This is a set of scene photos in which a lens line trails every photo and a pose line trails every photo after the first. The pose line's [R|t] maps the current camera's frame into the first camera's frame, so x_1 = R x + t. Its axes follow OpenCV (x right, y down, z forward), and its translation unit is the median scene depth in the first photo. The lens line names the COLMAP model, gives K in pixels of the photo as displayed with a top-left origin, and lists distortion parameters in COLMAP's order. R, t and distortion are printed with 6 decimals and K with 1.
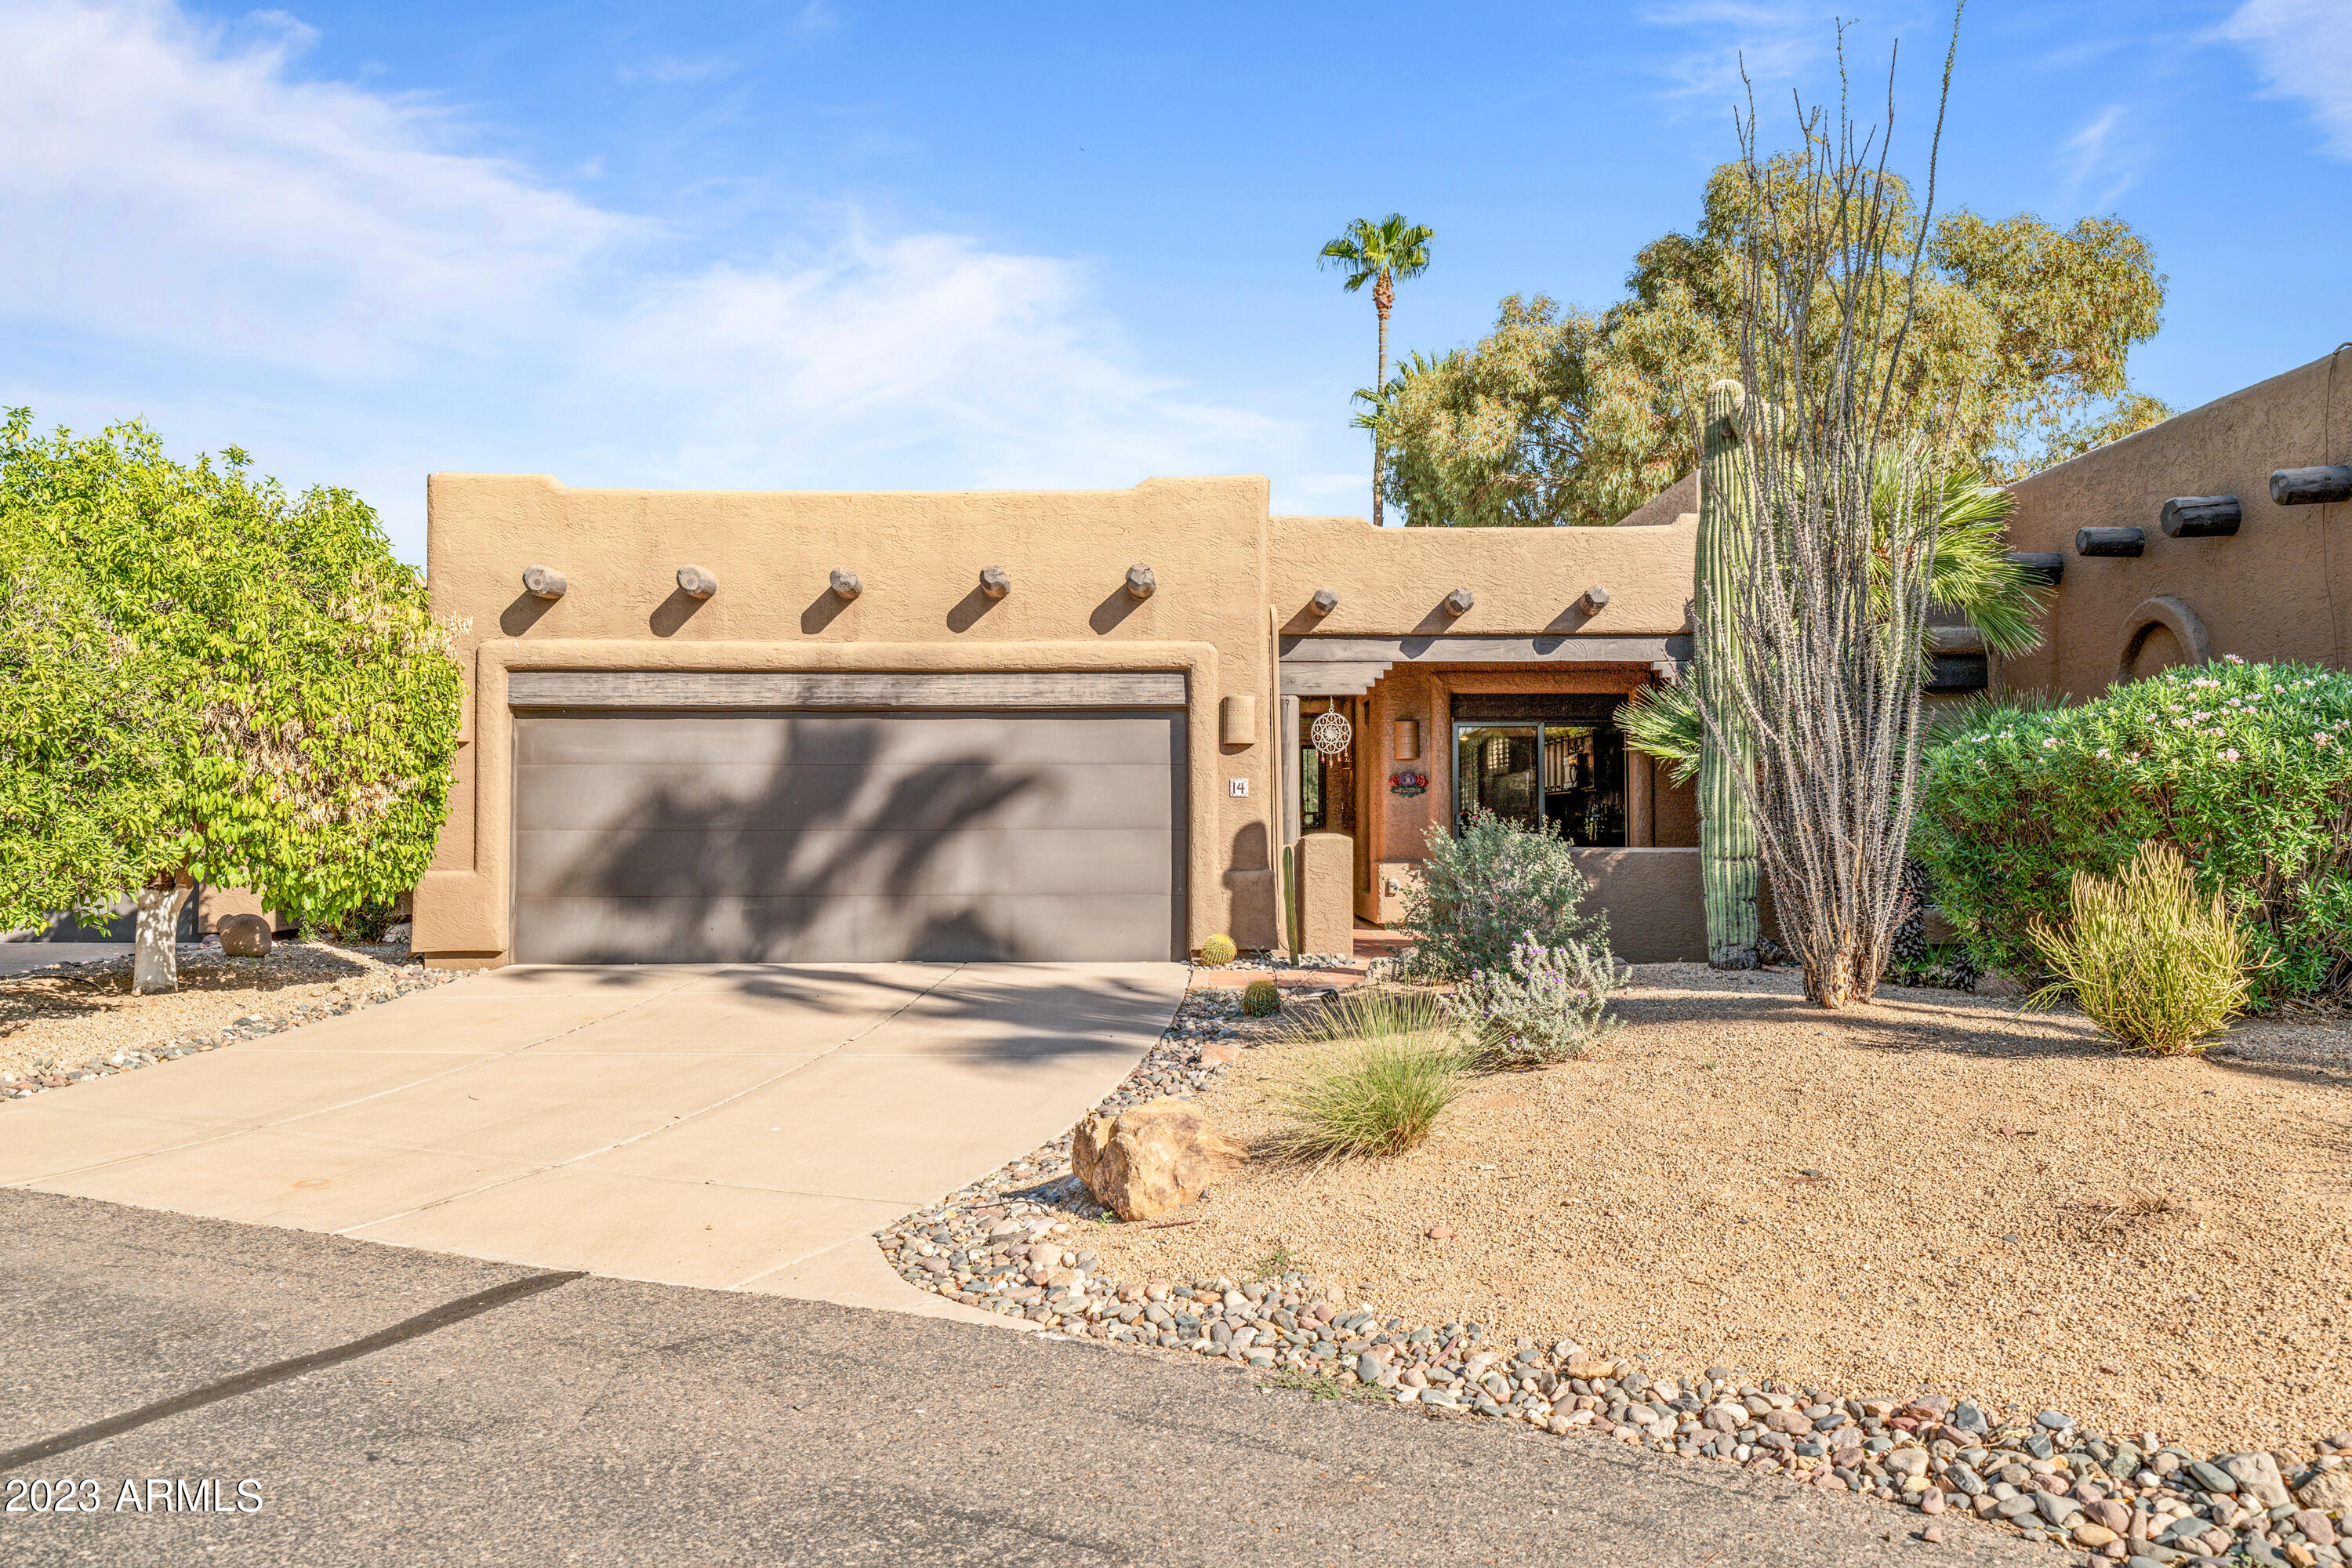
lens RADIAL K [[1832.9, 0, 1176.0], [0, 1832.9, 784.0], [0, 0, 1]] dist [0.002097, -0.002406]
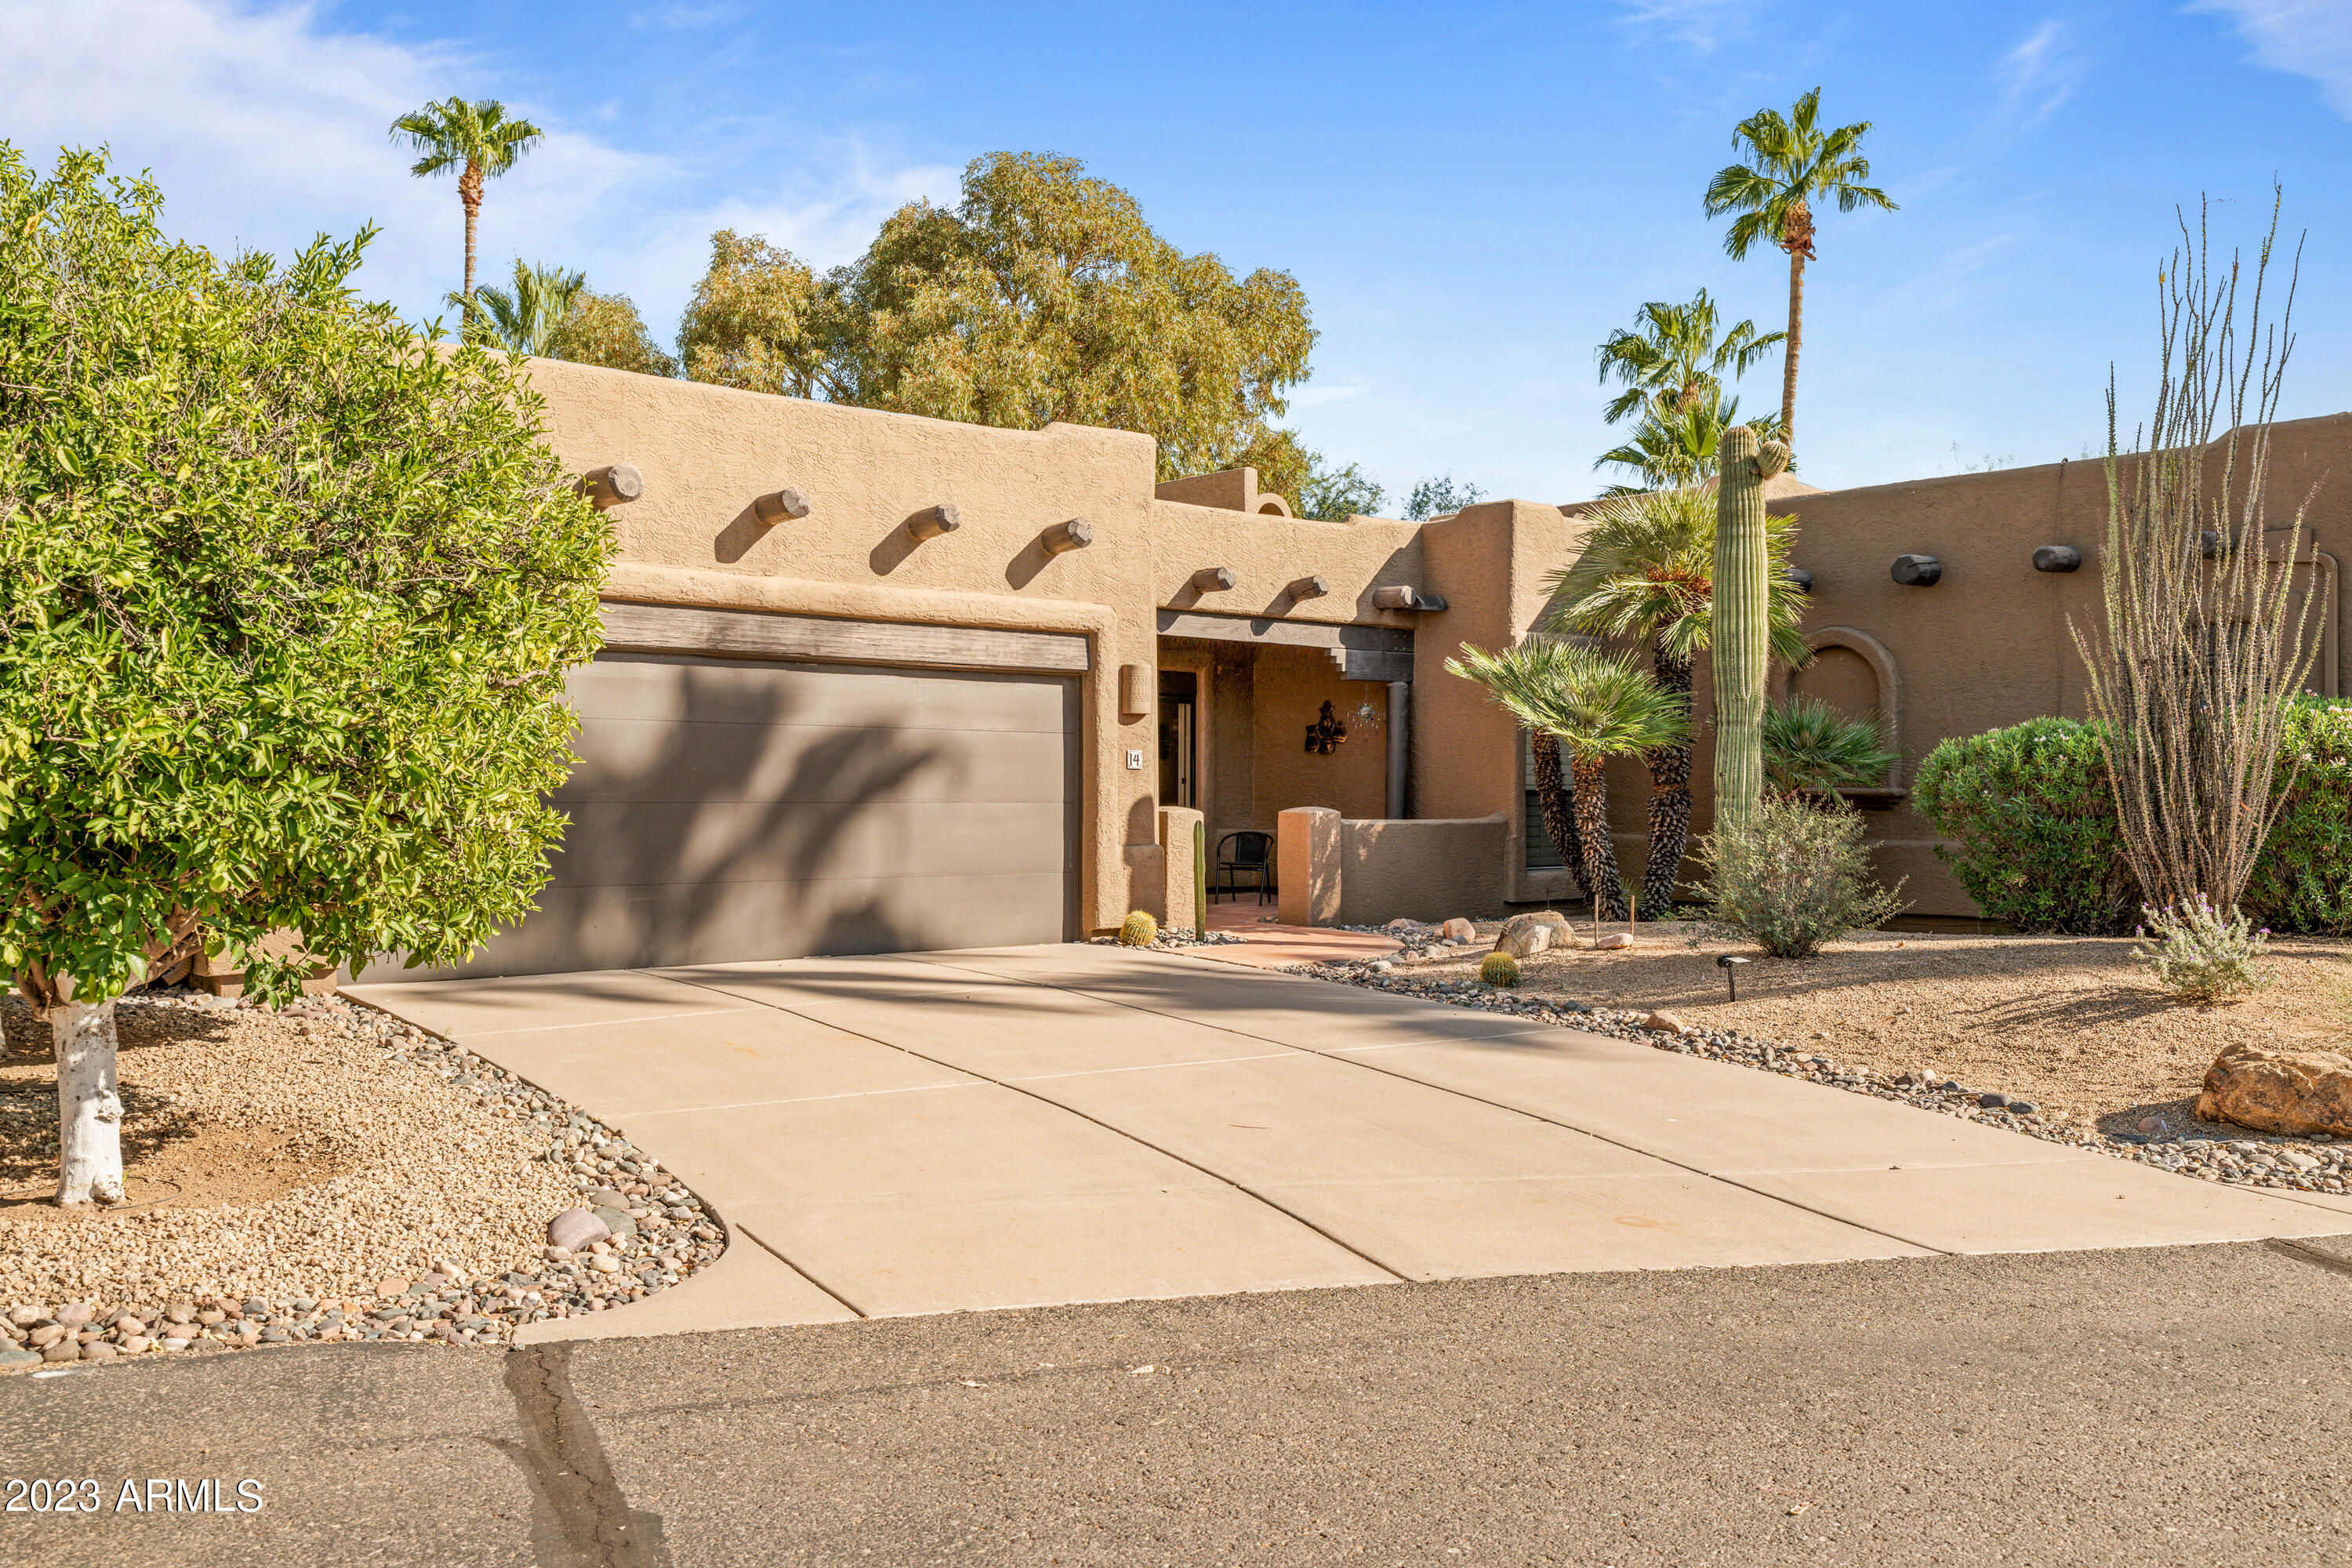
lens RADIAL K [[1904.6, 0, 1176.0], [0, 1904.6, 784.0], [0, 0, 1]] dist [0.007085, 0.001402]
pose [[0.761256, 0.007376, 0.648409, -0.594444], [-0.018871, 0.999764, 0.010782, 0.003743], [-0.648177, -0.020444, 0.761216, 0.221374]]
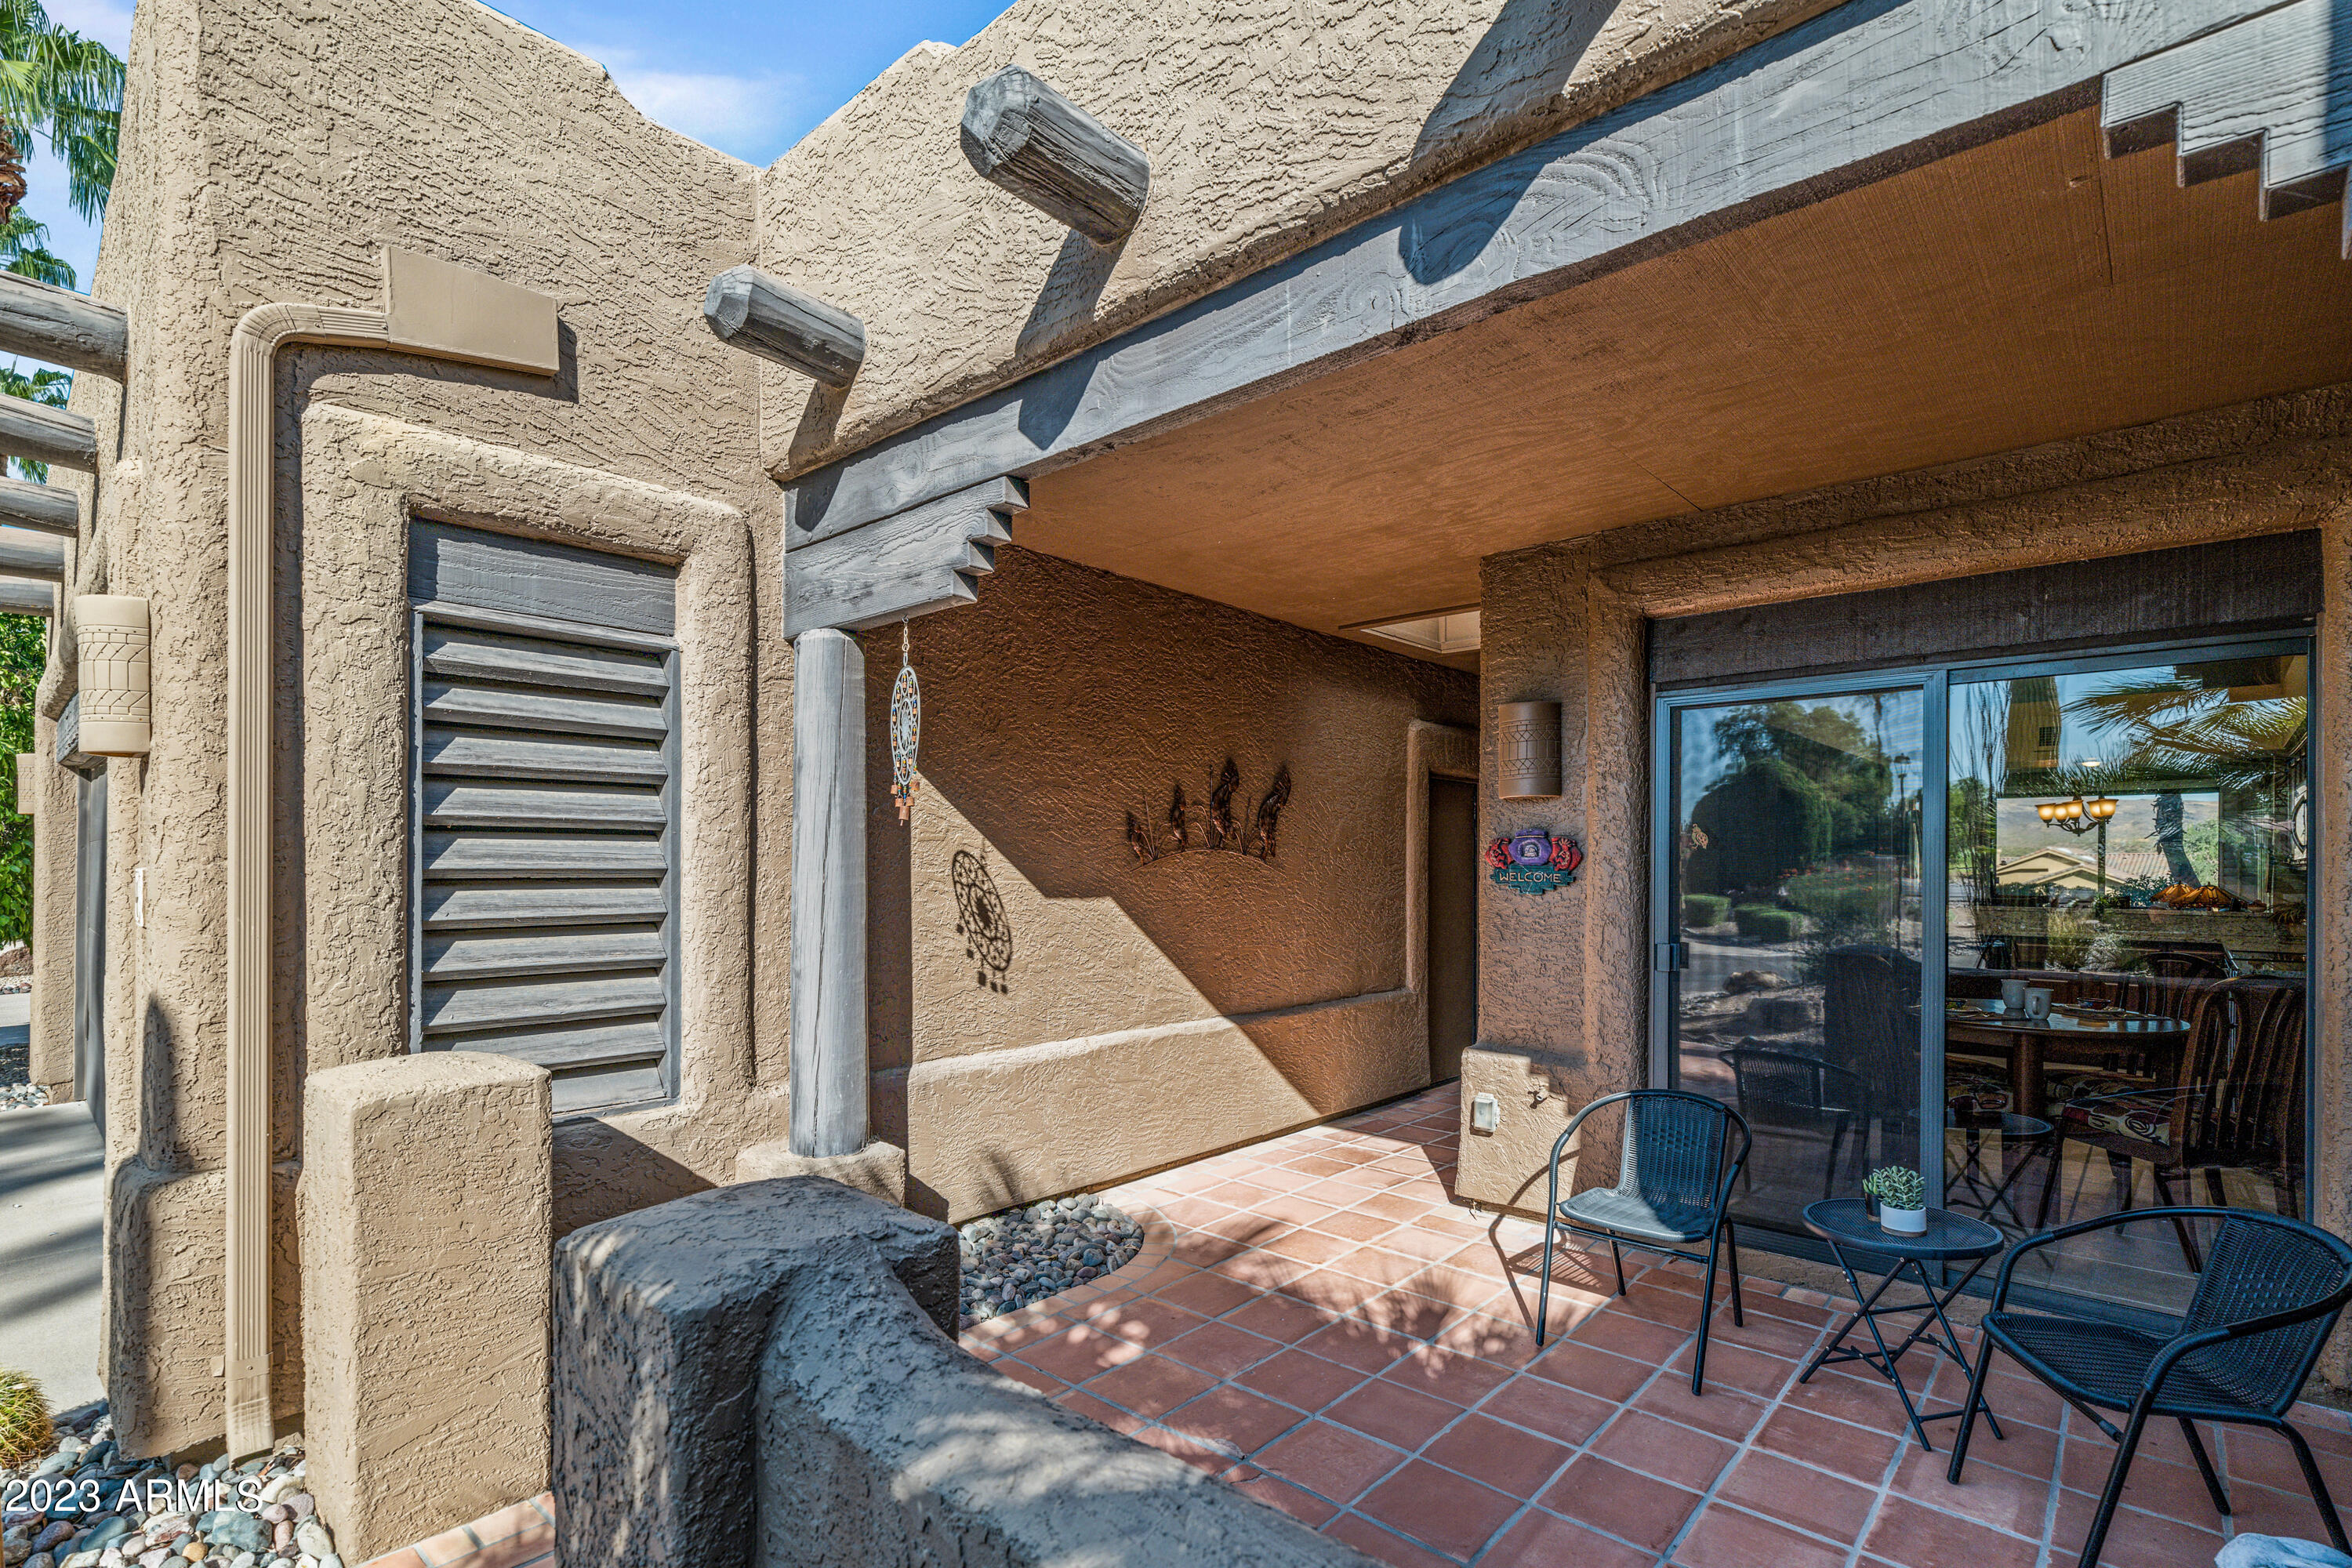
lens RADIAL K [[1084.1, 0, 1203.1], [0, 1084.1, 857.4], [0, 0, 1]] dist [-0.001038, -0.000034]
pose [[0.746203, 0.006276, -0.665689, 0.290810], [0.004099, 0.999893, 0.014022, -0.005937], [0.665706, -0.013193, 0.746098, 0.977437]]
